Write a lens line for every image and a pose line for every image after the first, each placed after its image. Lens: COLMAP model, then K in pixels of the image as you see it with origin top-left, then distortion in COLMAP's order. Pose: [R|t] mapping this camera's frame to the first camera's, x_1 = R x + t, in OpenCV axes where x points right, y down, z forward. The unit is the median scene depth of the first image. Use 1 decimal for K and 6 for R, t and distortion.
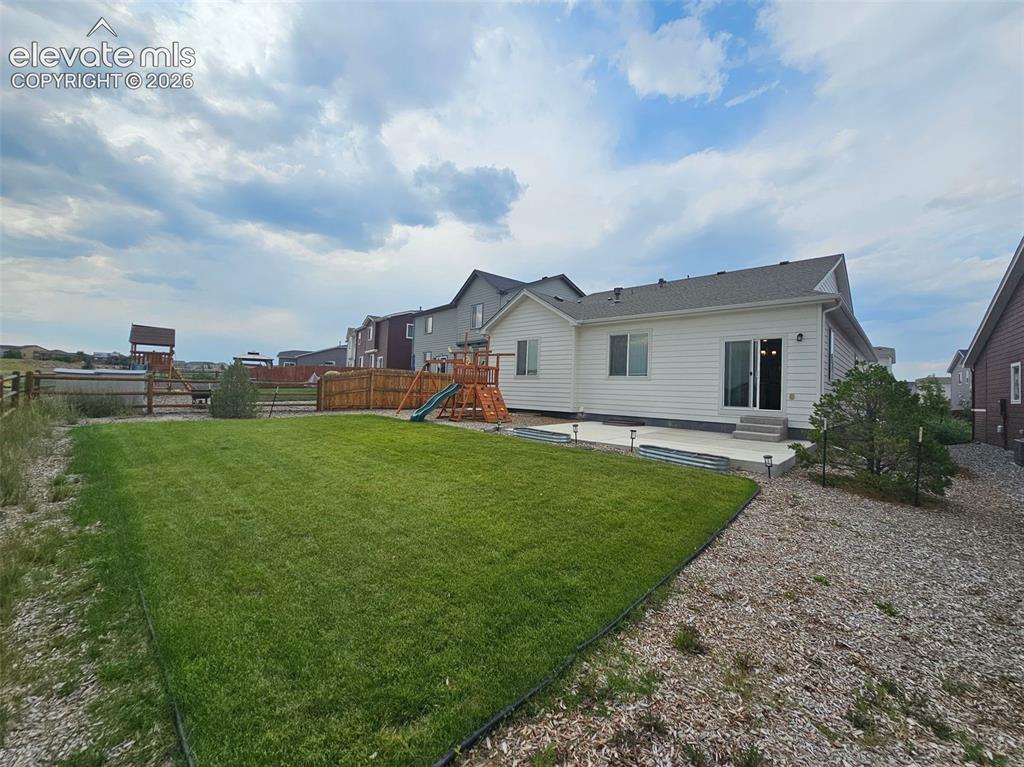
lens RADIAL K [[418.2, 0, 509.9], [0, 418.2, 378.8], [0, 0, 1]] dist [-0.001955, -0.000207]
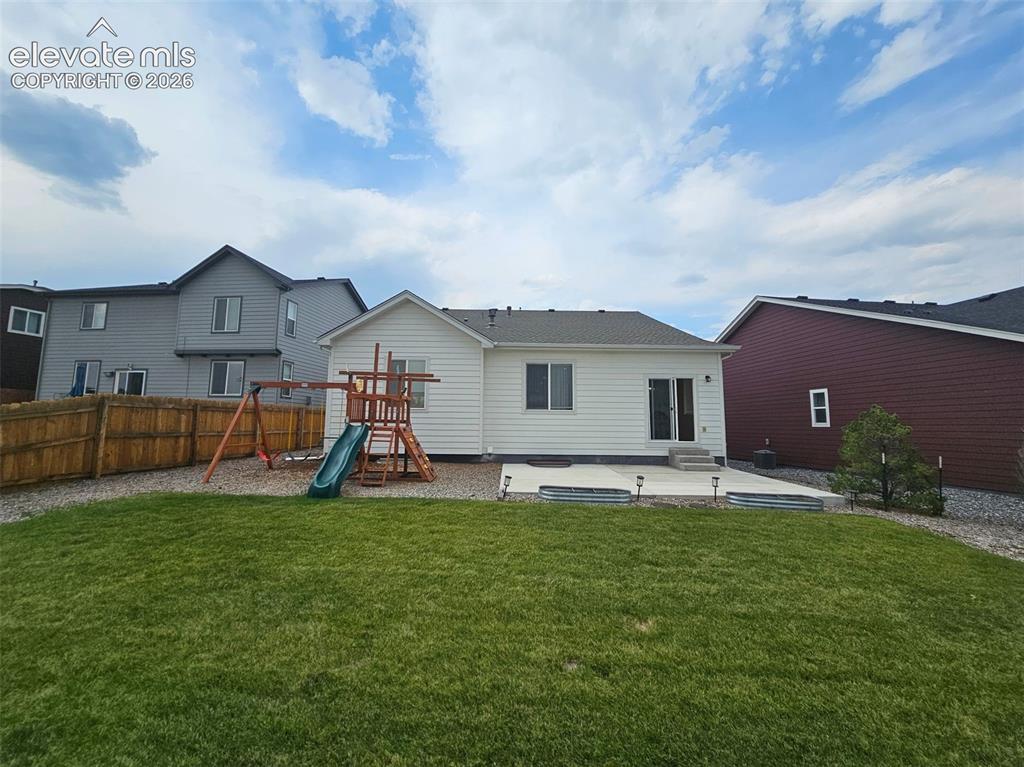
lens RADIAL K [[418.2, 0, 509.9], [0, 418.2, 378.8], [0, 0, 1]] dist [-0.001955, -0.000207]
pose [[0.725015, 0.045307, 0.687242, -0.399524], [-0.006444, 0.998237, -0.059011, -0.019235], [-0.688703, 0.038355, 0.724028, 0.404474]]
